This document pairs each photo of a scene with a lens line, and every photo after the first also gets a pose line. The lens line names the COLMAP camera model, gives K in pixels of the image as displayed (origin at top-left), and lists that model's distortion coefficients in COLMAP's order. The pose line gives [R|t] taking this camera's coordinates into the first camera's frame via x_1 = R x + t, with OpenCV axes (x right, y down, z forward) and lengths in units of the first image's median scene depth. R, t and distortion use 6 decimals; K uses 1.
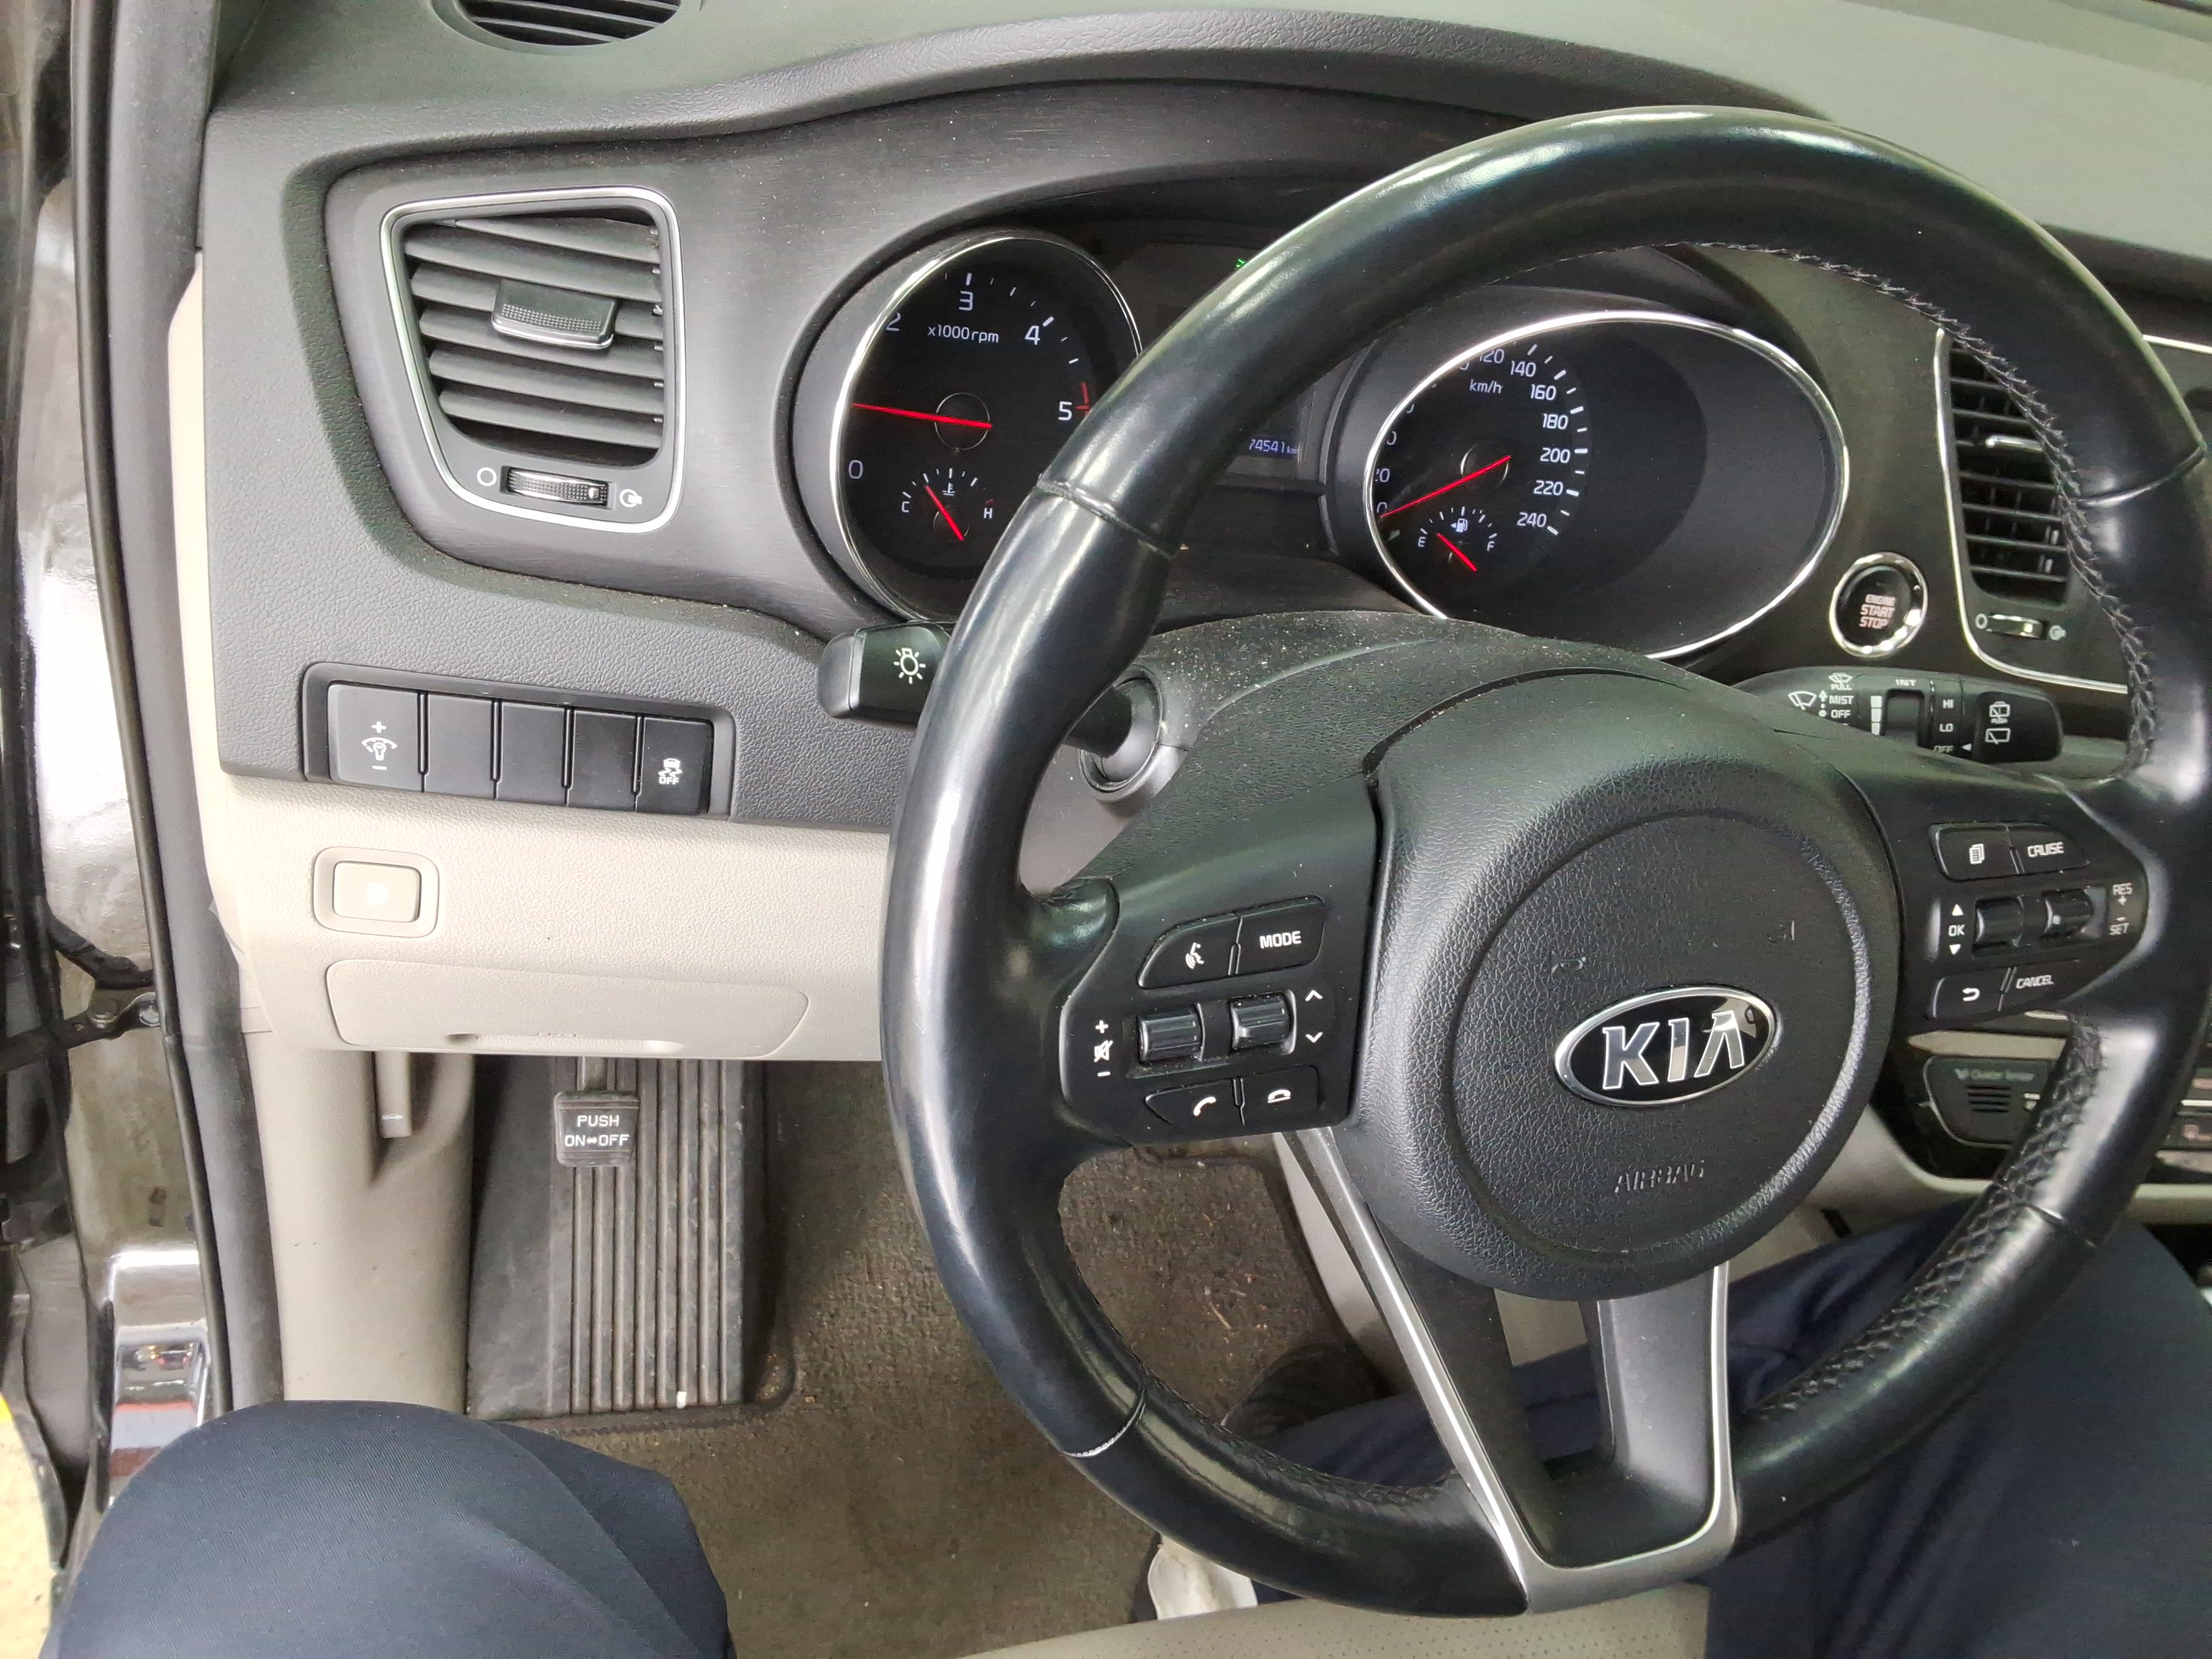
lens RADIAL K [[1750.7, 0, 1075.3], [0, 1750.7, 824.3], [0, 0, 1]] dist [0.115147, -0.199567]
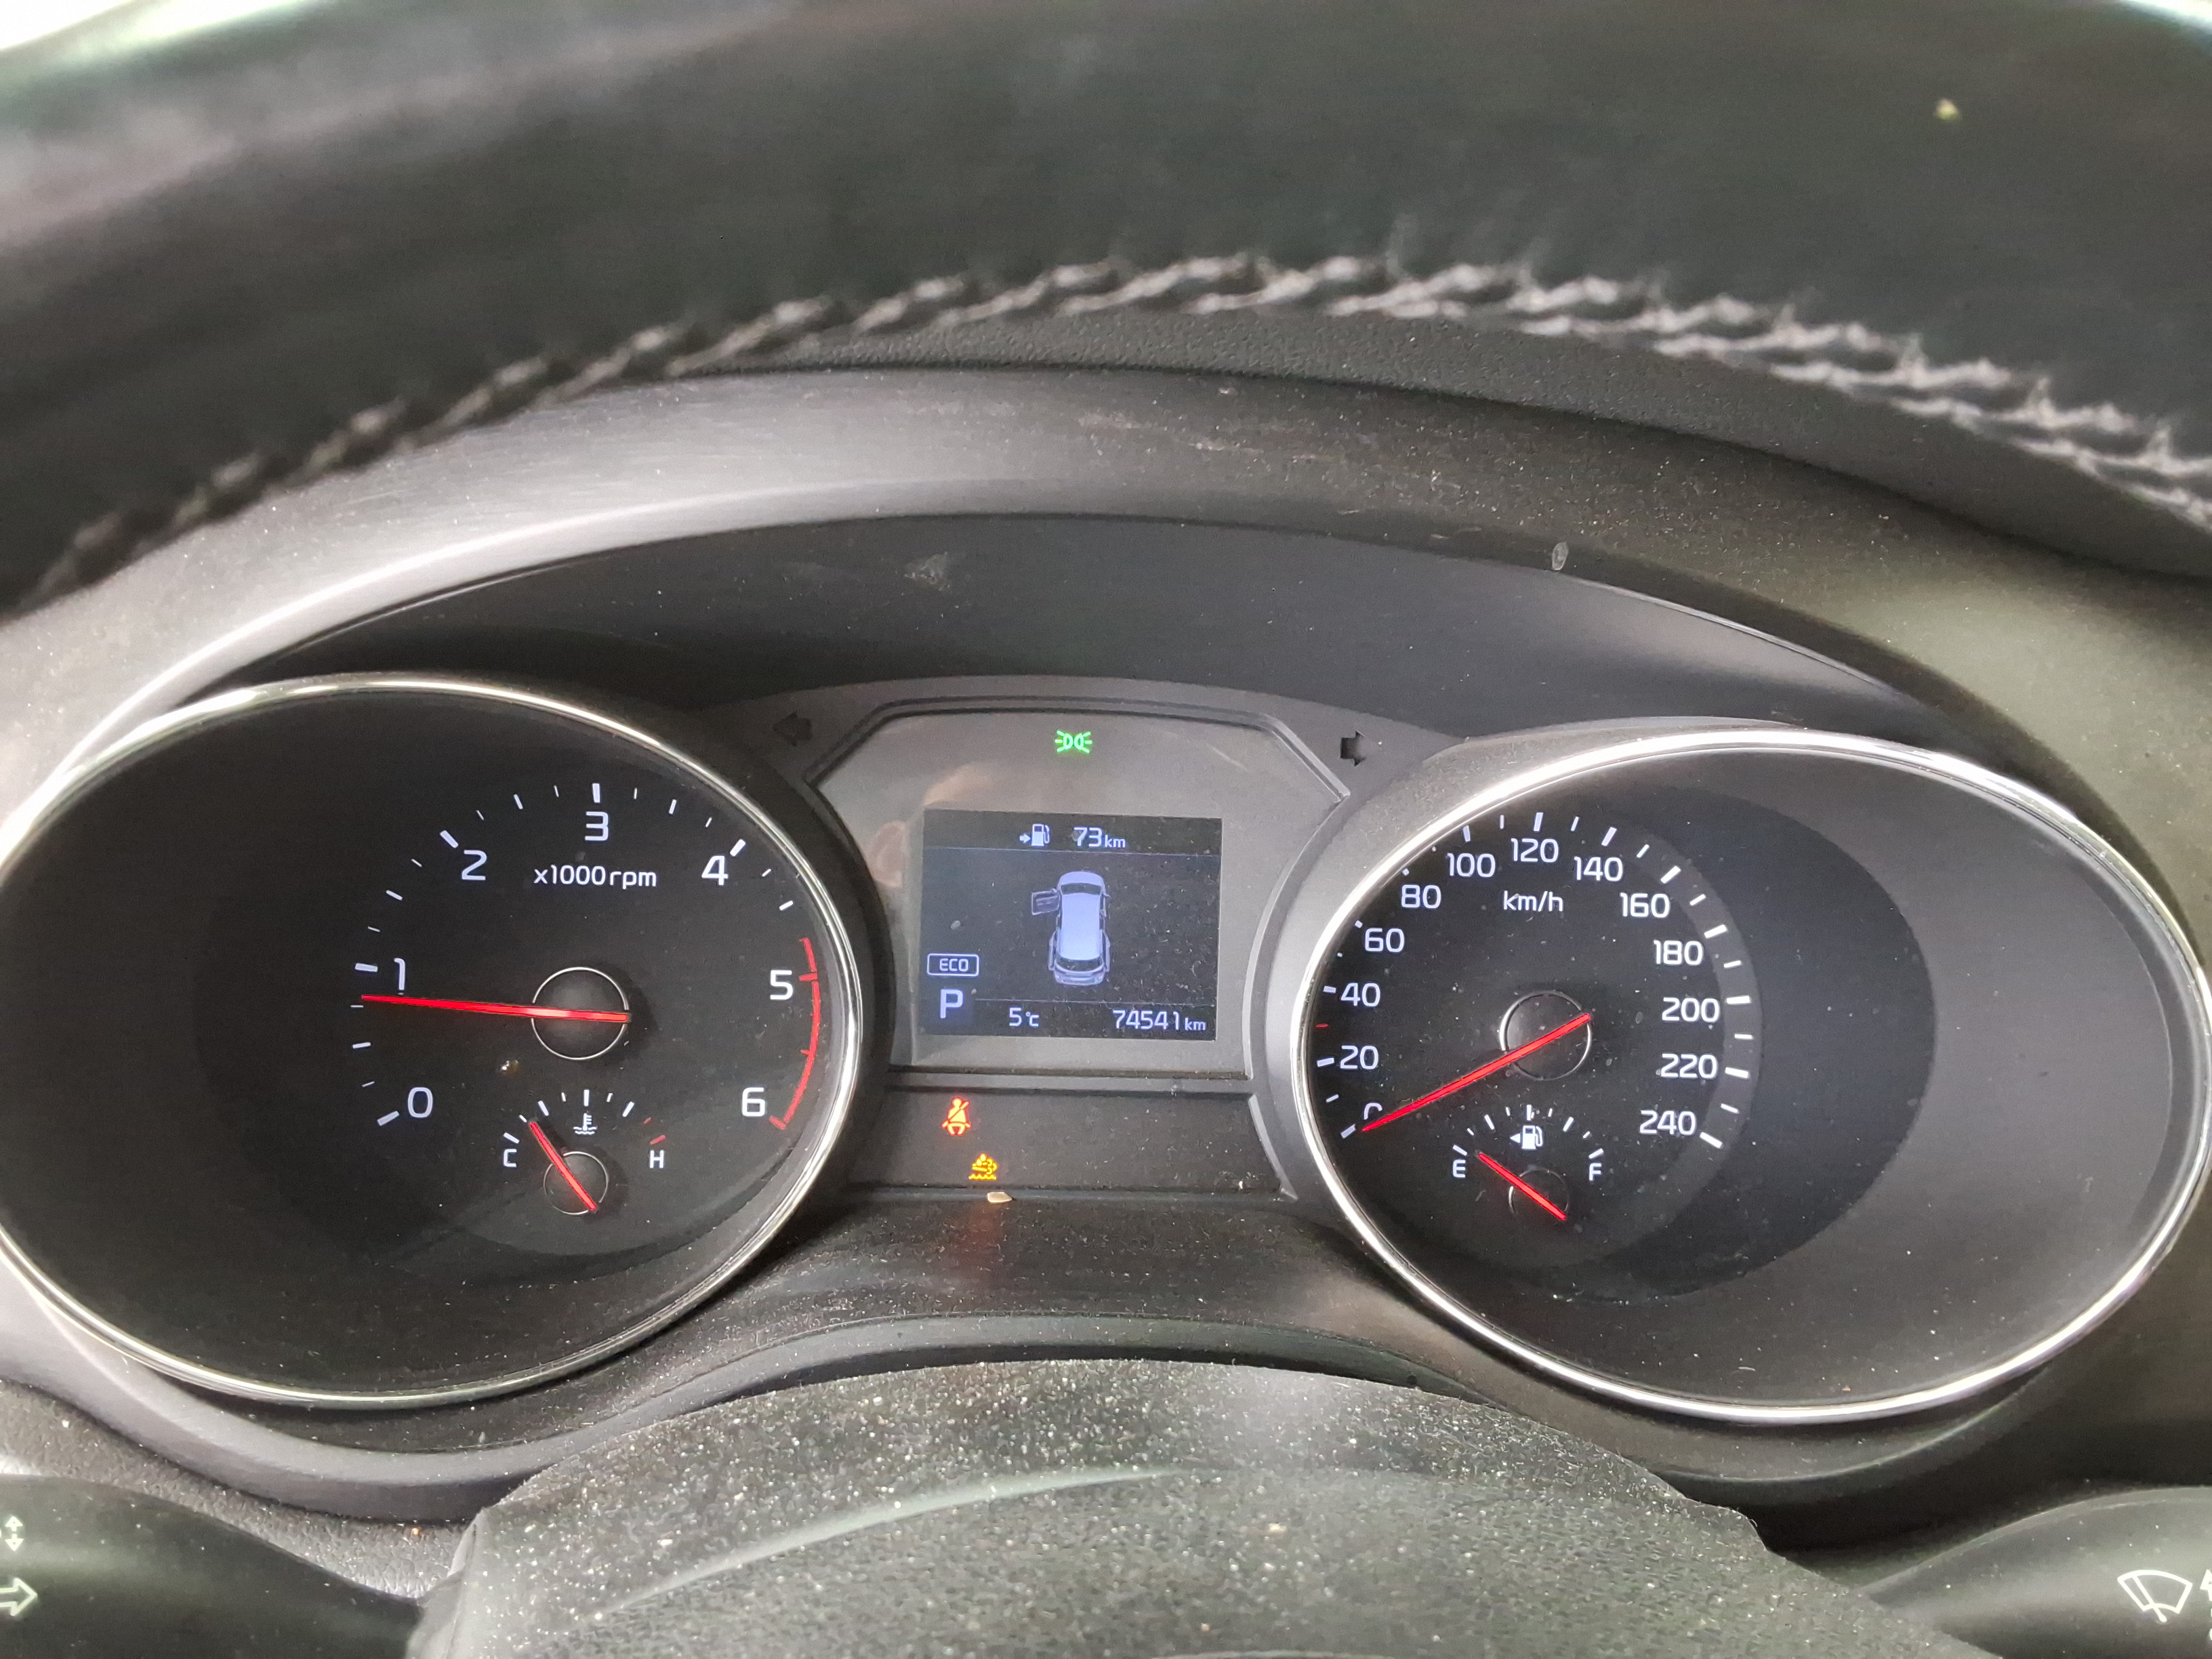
lens RADIAL K [[1750.7, 0, 1075.3], [0, 1750.7, 824.3], [0, 0, 1]] dist [0.115147, -0.199567]
pose [[0.970123, -0.086798, -0.226557, 0.227653], [0.007984, 0.944729, -0.327755, -0.083911], [0.242483, 0.316153, 0.917196, 0.433230]]
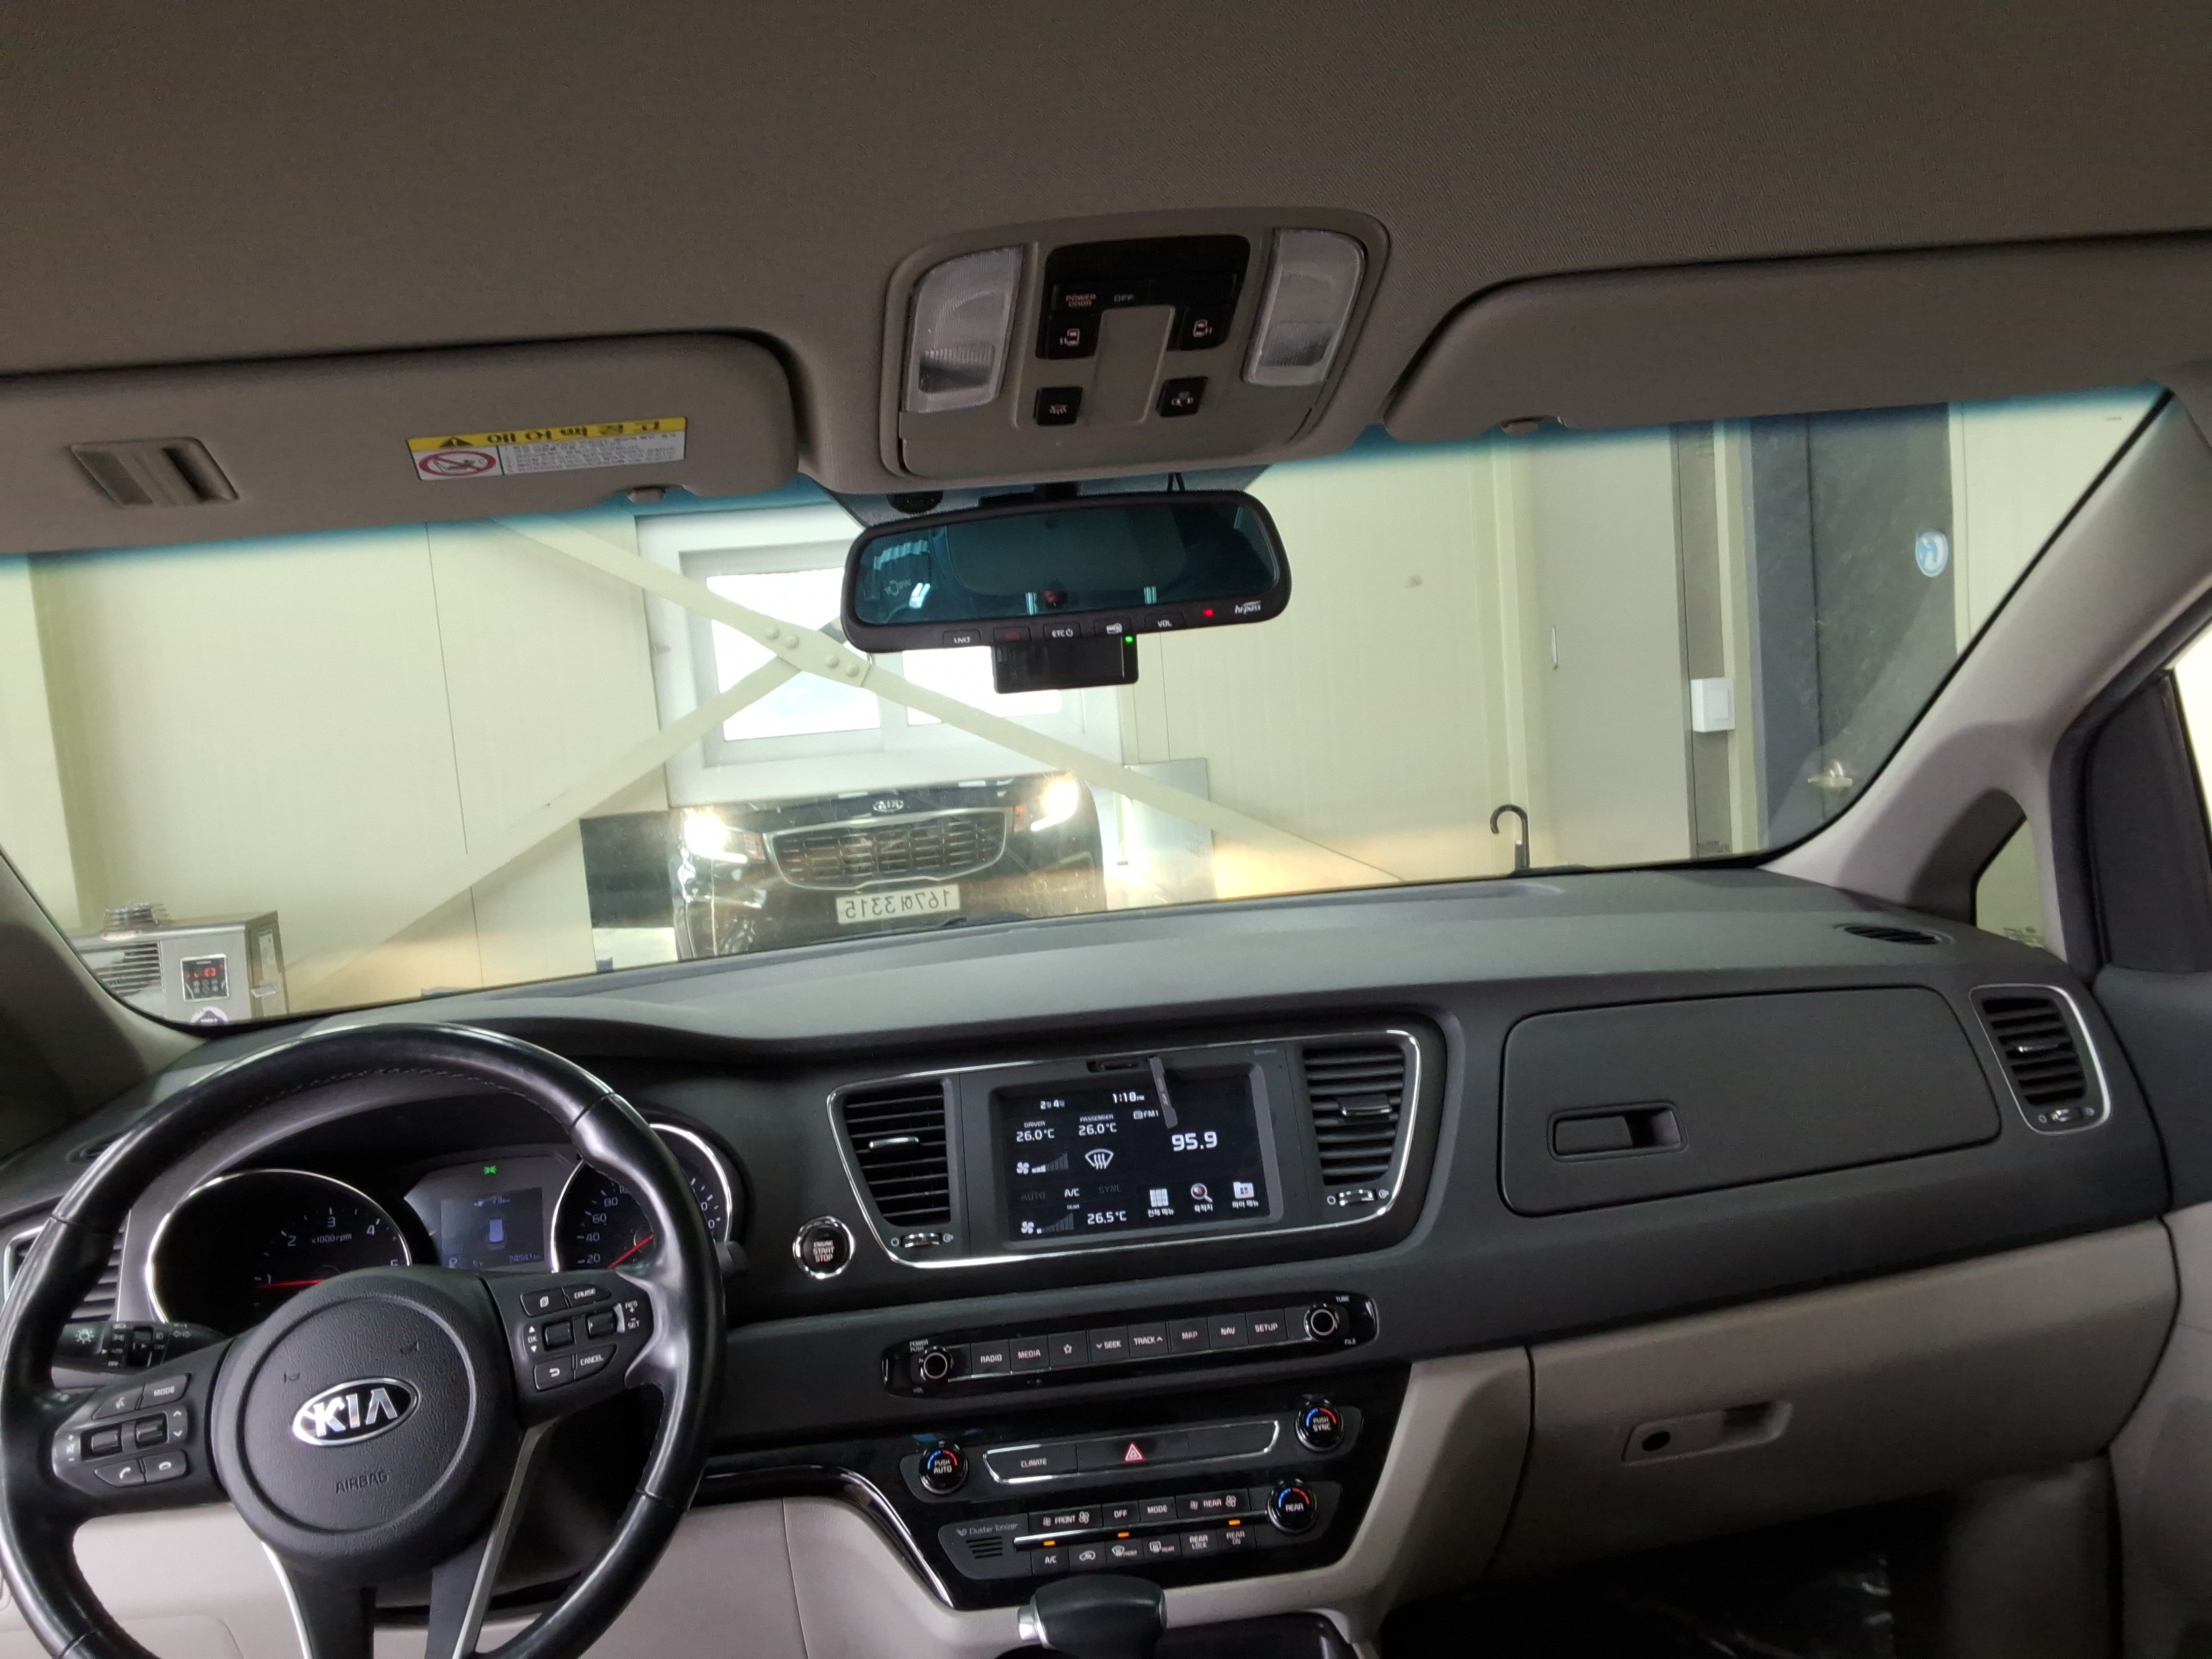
lens RADIAL K [[1750.7, 0, 1075.3], [0, 1750.7, 824.3], [0, 0, 1]] dist [0.115147, -0.199567]
pose [[0.946319, -0.295914, -0.130058, 1.026138], [0.165638, 0.789465, -0.591023, 0.609898], [0.277569, 0.537754, 0.796101, -0.535570]]
